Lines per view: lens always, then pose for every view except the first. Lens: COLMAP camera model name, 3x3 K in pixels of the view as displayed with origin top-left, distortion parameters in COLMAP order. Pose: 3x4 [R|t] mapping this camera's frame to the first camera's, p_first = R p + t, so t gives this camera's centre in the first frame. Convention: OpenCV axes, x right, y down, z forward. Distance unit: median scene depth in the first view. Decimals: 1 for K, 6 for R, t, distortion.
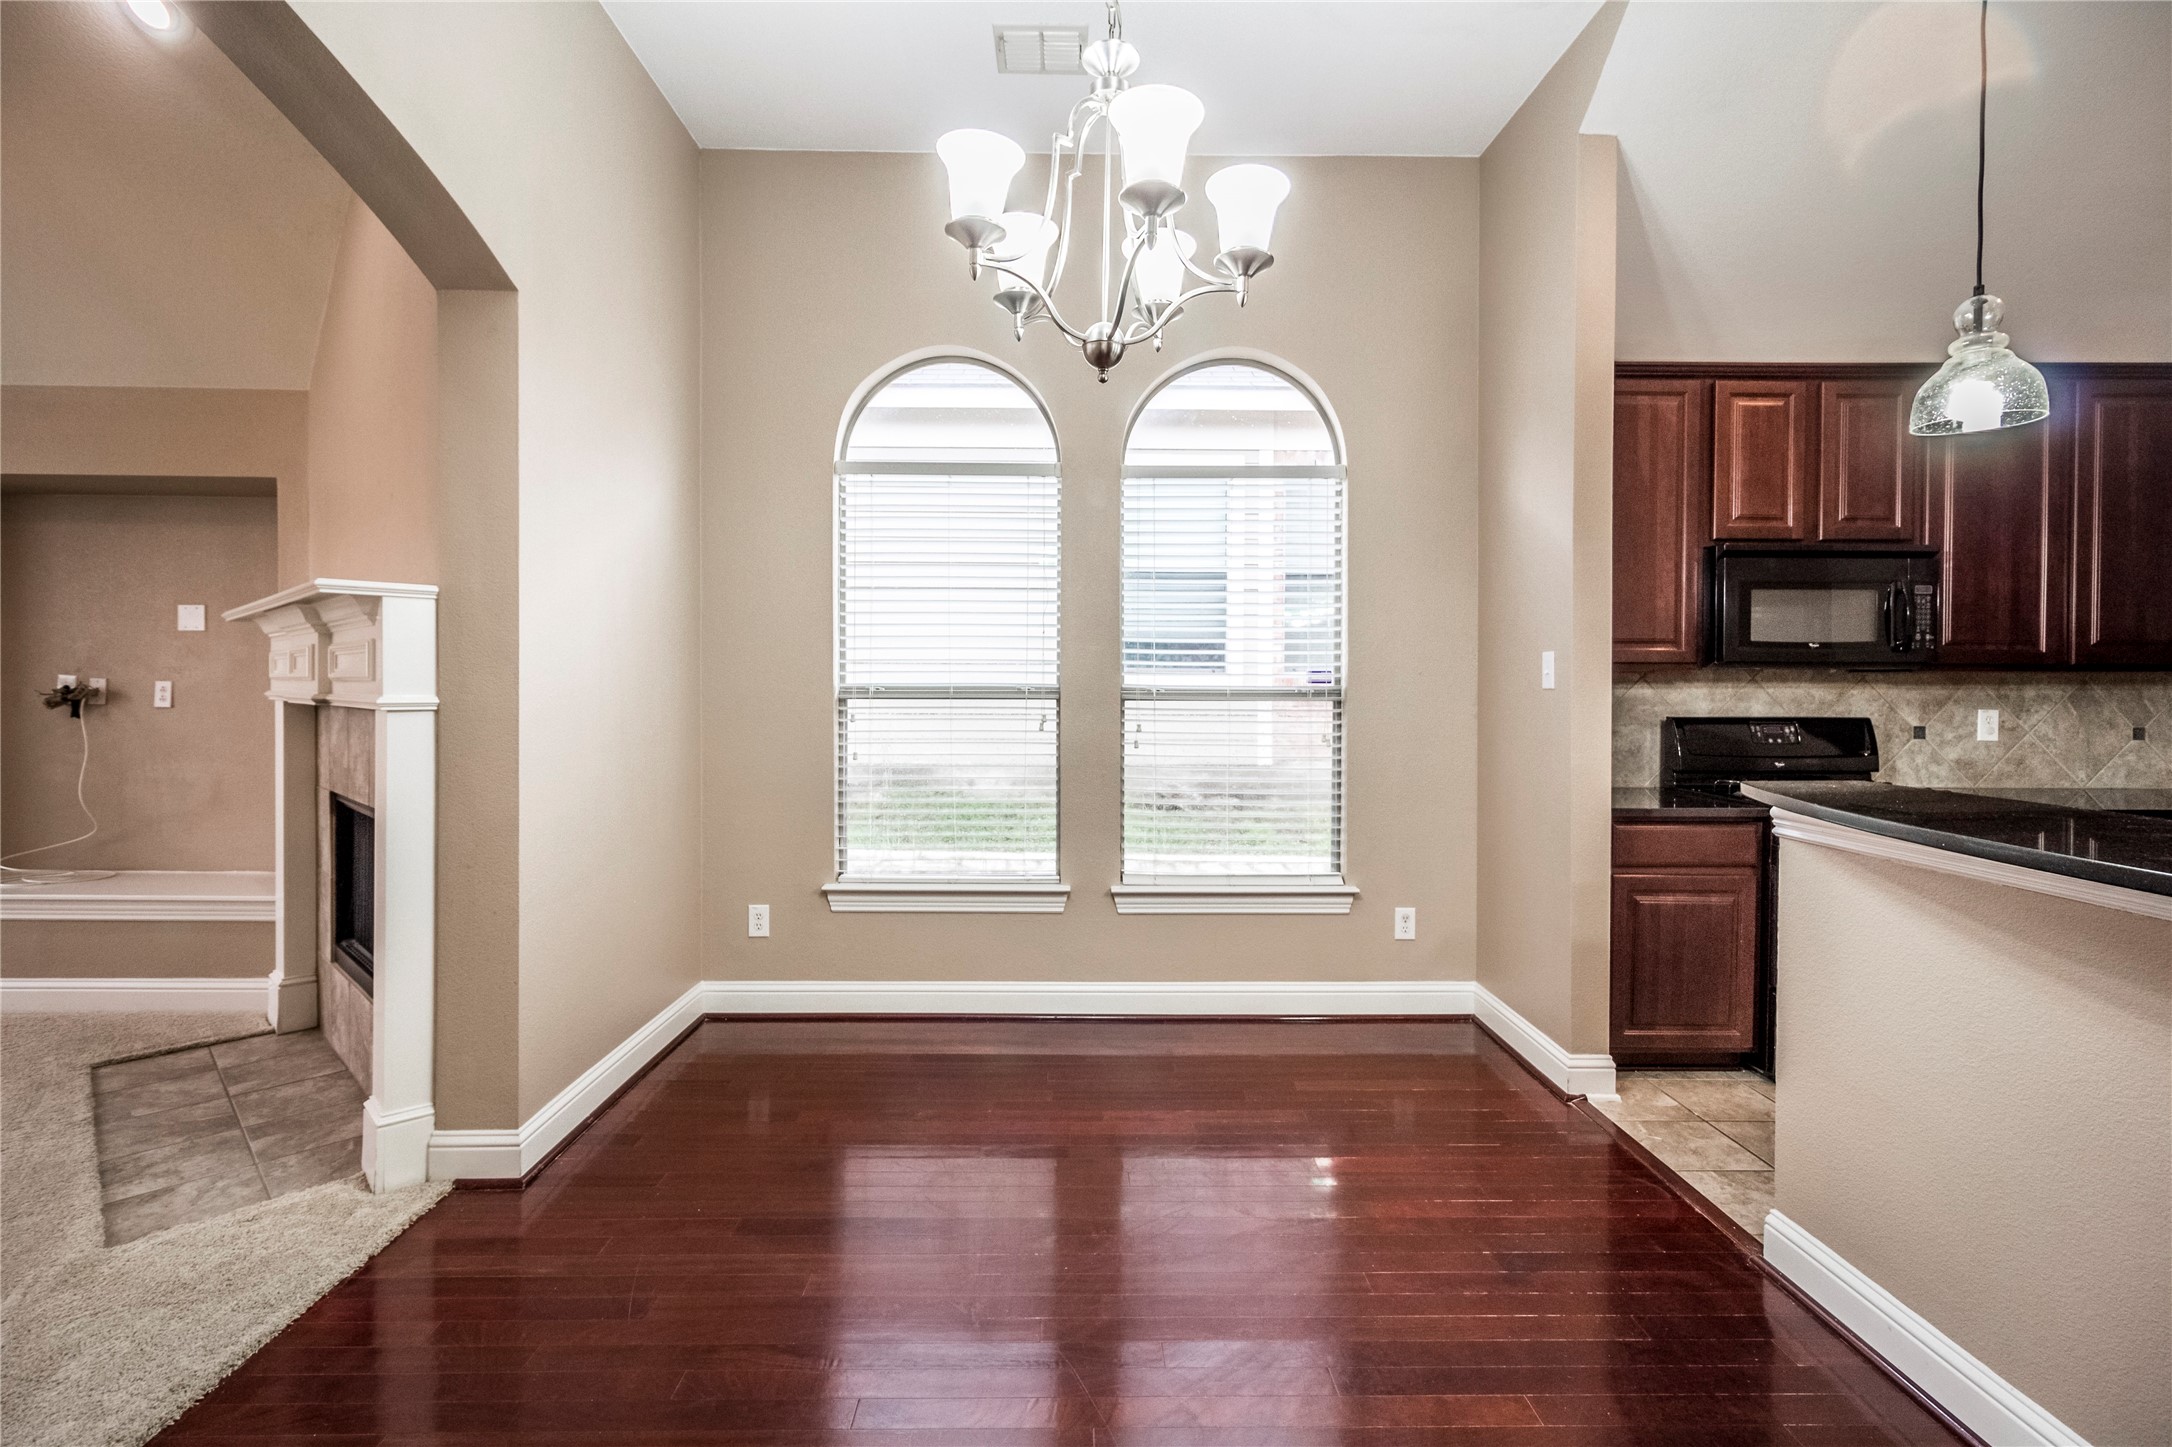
lens RADIAL K [[997.2, 0, 1085.9], [0, 997.2, 698.0], [0, 0, 1]] dist [0.004298, -0.000710]
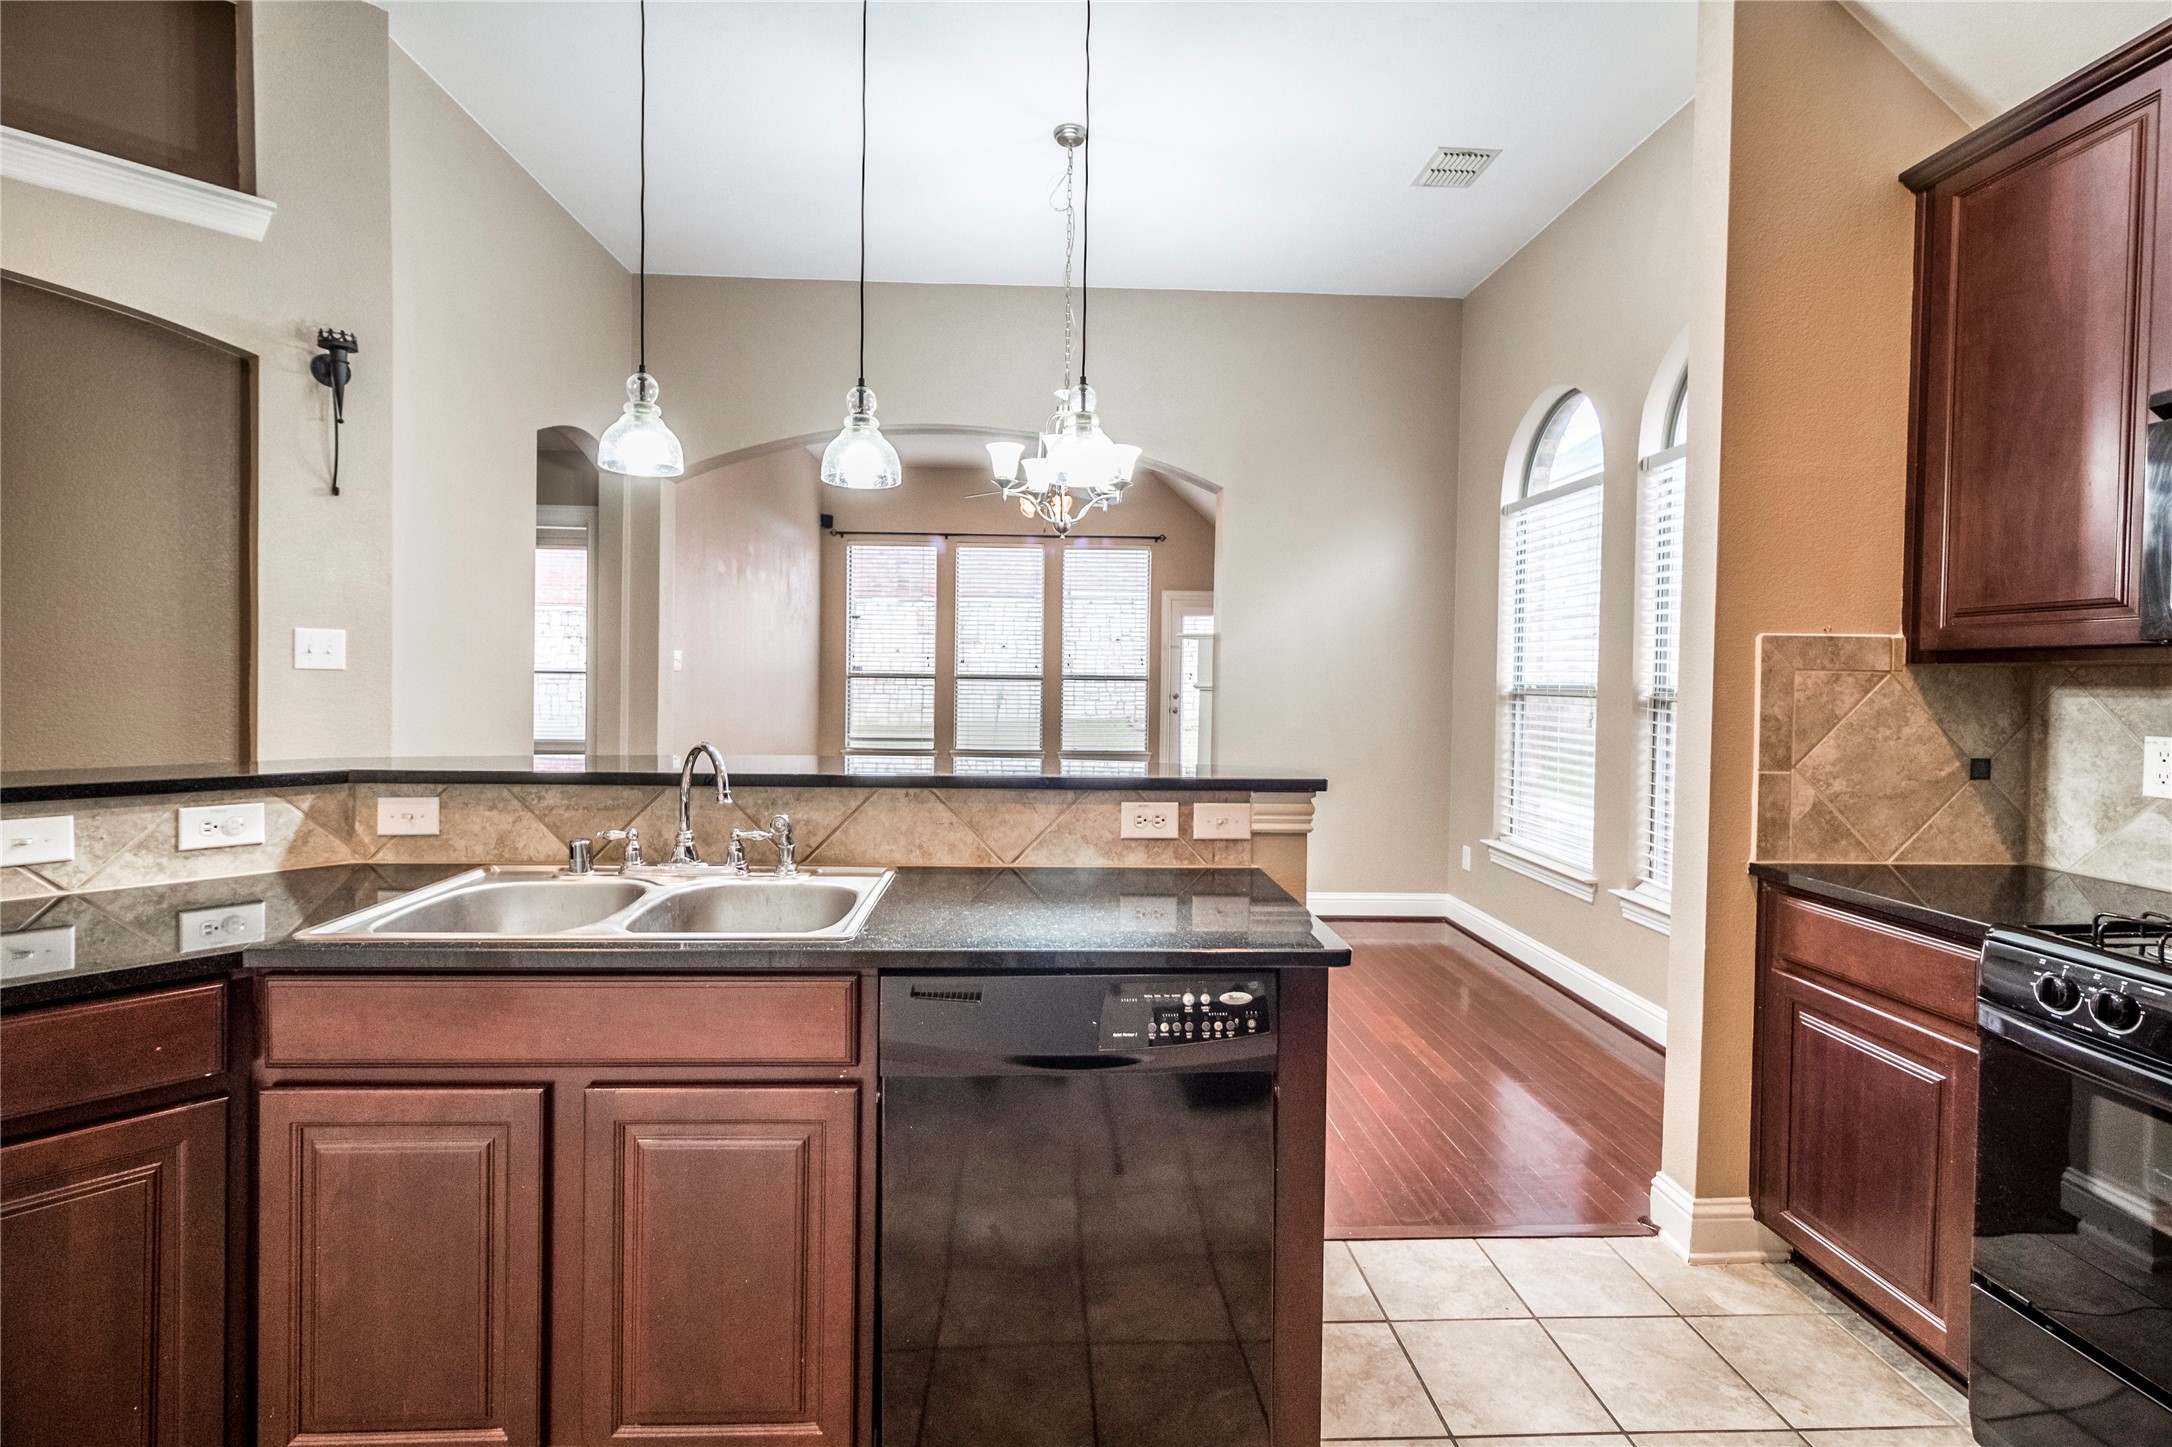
lens RADIAL K [[997.2, 0, 1079.4], [0, 997.2, 694.4], [0, 0, 1]] dist [0.004298, -0.000710]
pose [[0.030633, 0.015904, -0.999404, 0.995682], [-0.029322, 0.999457, 0.015006, -0.002474], [0.999101, 0.028844, 0.031083, 0.427176]]
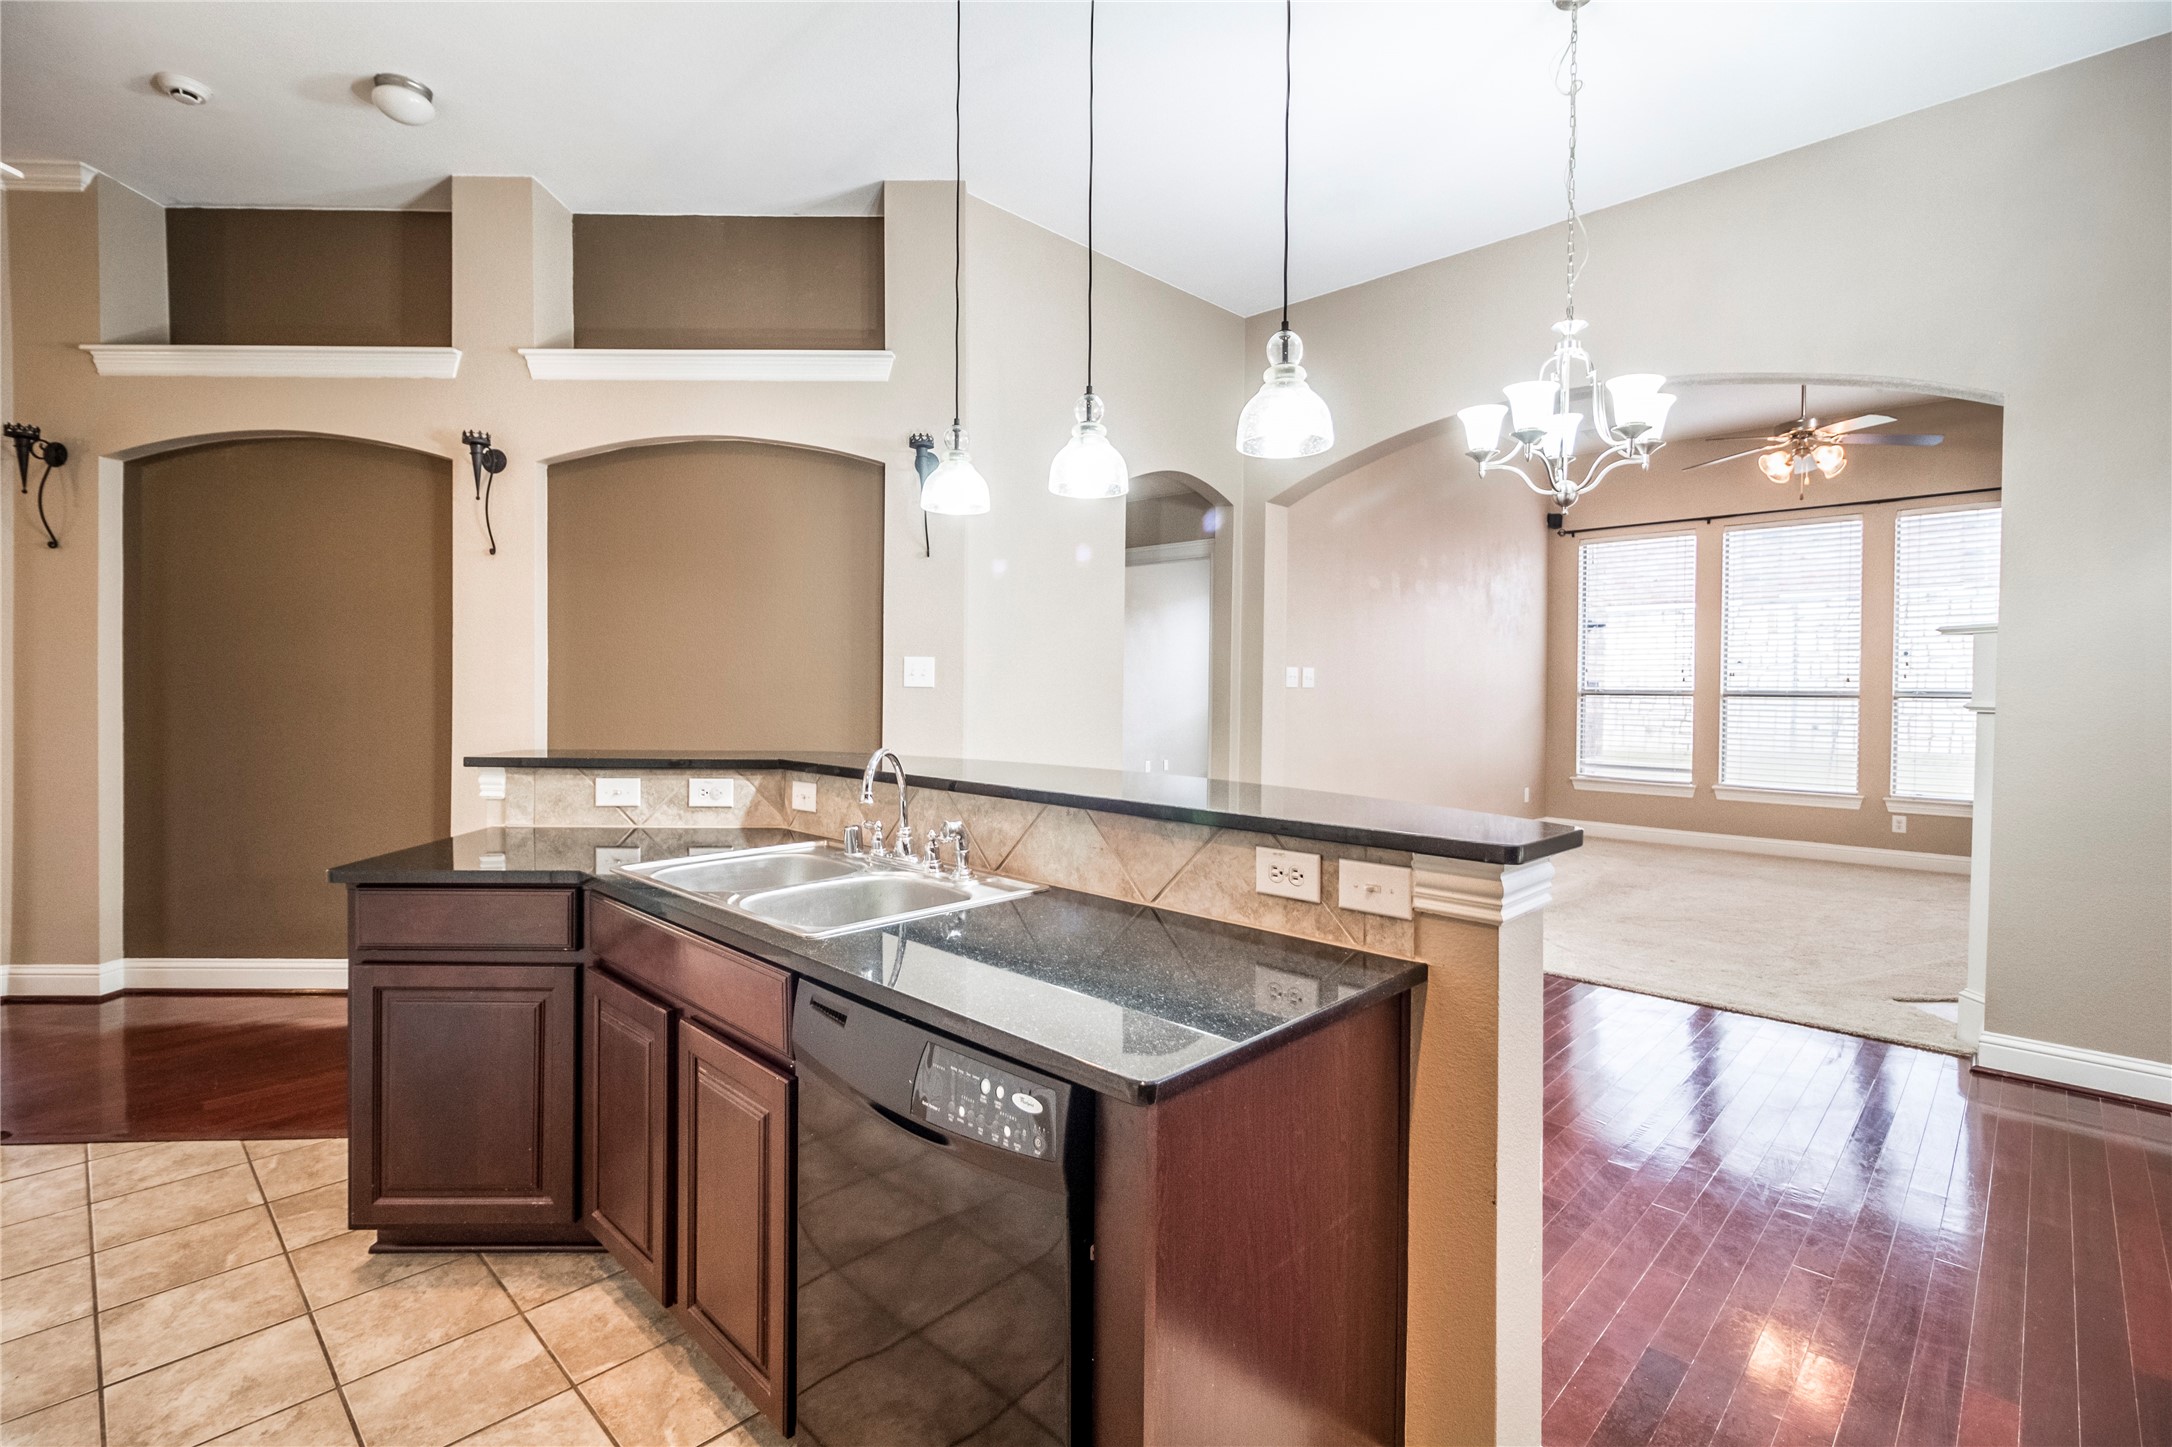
lens RADIAL K [[997.2, 0, 1082.7], [0, 997.2, 696.0], [0, 0, 1]] dist [0.004298, -0.000710]
pose [[-0.710686, -0.001310, -0.703508, 0.809756], [-0.021771, 0.999560, 0.020132, -0.008597], [0.703172, 0.029623, -0.710402, 0.724314]]
